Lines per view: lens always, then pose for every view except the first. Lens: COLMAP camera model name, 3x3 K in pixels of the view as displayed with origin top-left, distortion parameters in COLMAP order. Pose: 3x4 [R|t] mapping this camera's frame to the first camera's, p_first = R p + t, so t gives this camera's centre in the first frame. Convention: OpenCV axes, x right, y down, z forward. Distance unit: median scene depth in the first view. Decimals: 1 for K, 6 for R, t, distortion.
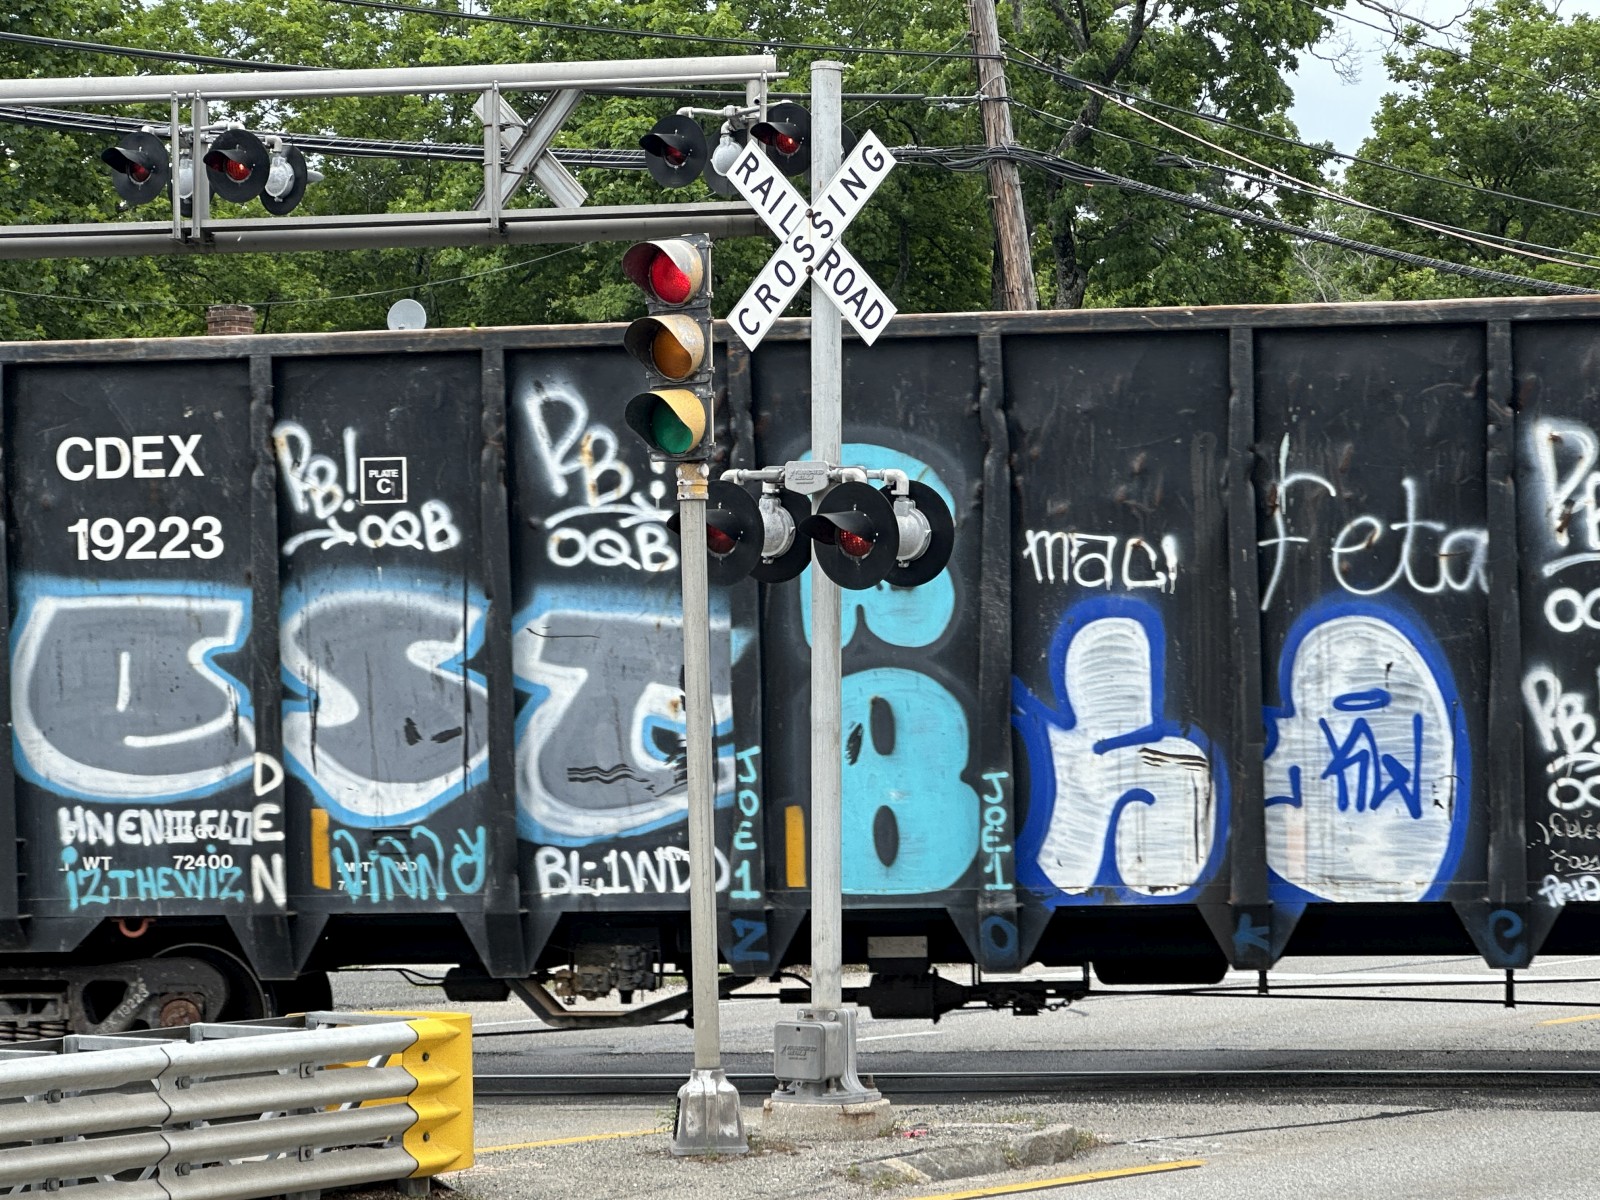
lens RADIAL K [[4888.4, 0, 793.1], [0, 4888.4, 590.0], [0, 0, 1]] dist [-0.033404, 0.000000]
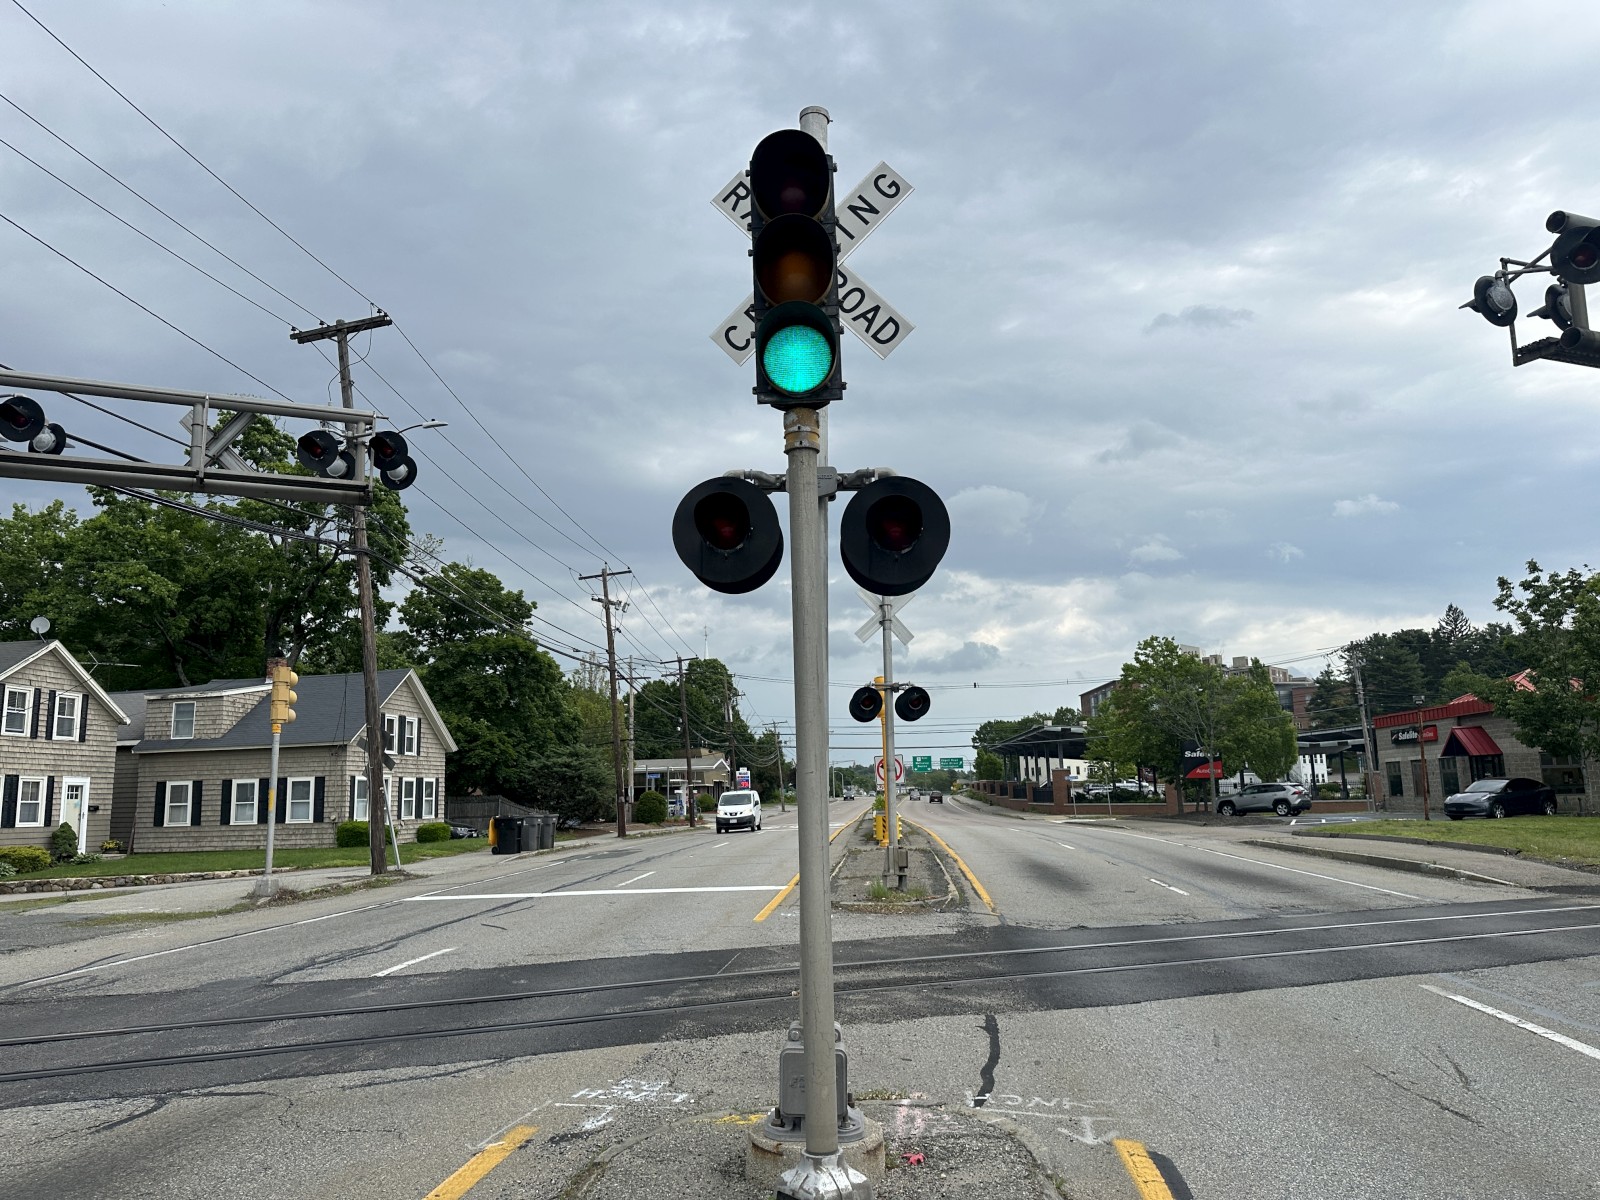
lens RADIAL K [[1131.0, 0, 787.1], [0, 1131.0, 599.5], [0, 0, 1]] dist [0.048116, -0.054713]
pose [[0.860733, 0.083779, 0.502116, -0.116136], [-0.009413, 0.988815, -0.148851, 0.034980], [-0.508970, 0.123395, 0.851894, 0.812284]]
